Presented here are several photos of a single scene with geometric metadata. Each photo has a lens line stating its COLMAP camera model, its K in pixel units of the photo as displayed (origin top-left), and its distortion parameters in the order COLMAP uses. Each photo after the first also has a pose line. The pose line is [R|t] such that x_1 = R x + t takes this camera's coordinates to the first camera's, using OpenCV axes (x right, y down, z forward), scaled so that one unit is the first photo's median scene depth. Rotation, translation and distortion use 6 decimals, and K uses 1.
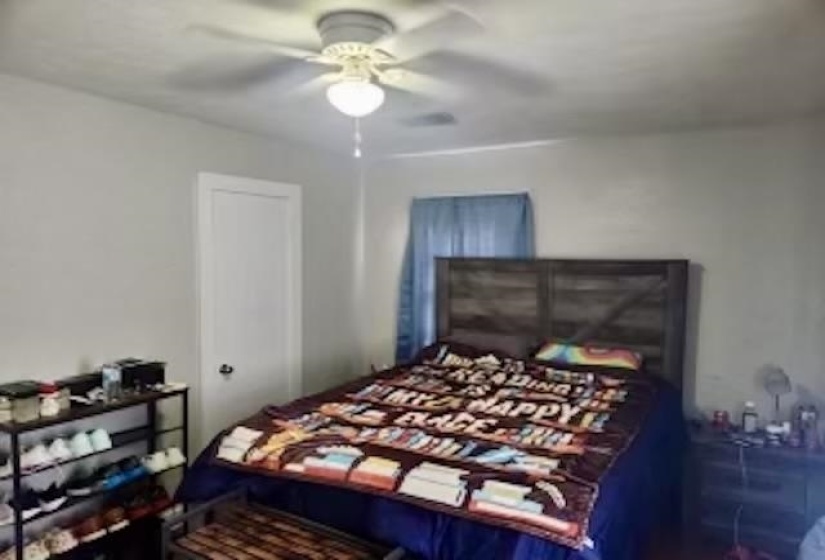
lens RADIAL K [[490.2, 0, 316.0], [0, 490.2, 270.9], [0, 0, 1]] dist [-0.005739, -0.001900]
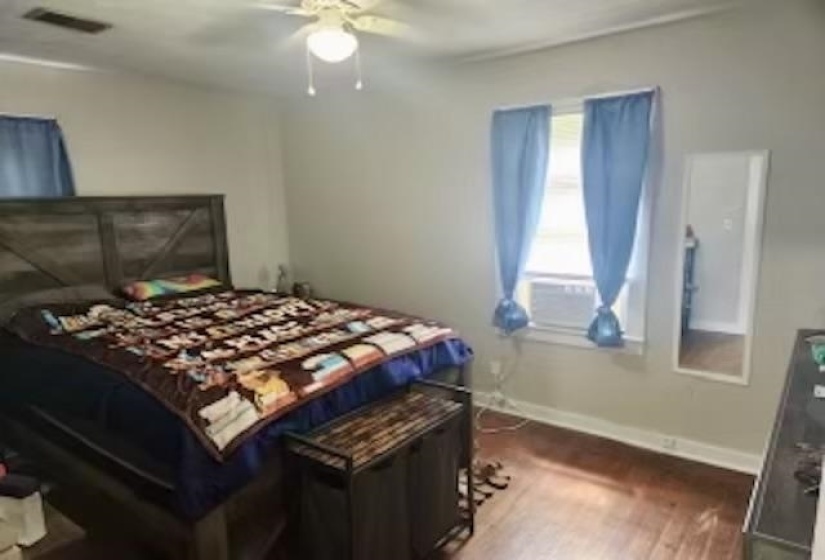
lens RADIAL K [[547.7, 0, 408.1], [0, 547.7, 289.4], [0, 0, 1]] dist [0.059446, 0.000374]
pose [[0.128420, -0.180273, 0.975197, -0.608465], [0.059966, 0.982952, 0.173810, -0.001929], [-0.989905, 0.036158, 0.137041, 0.328736]]
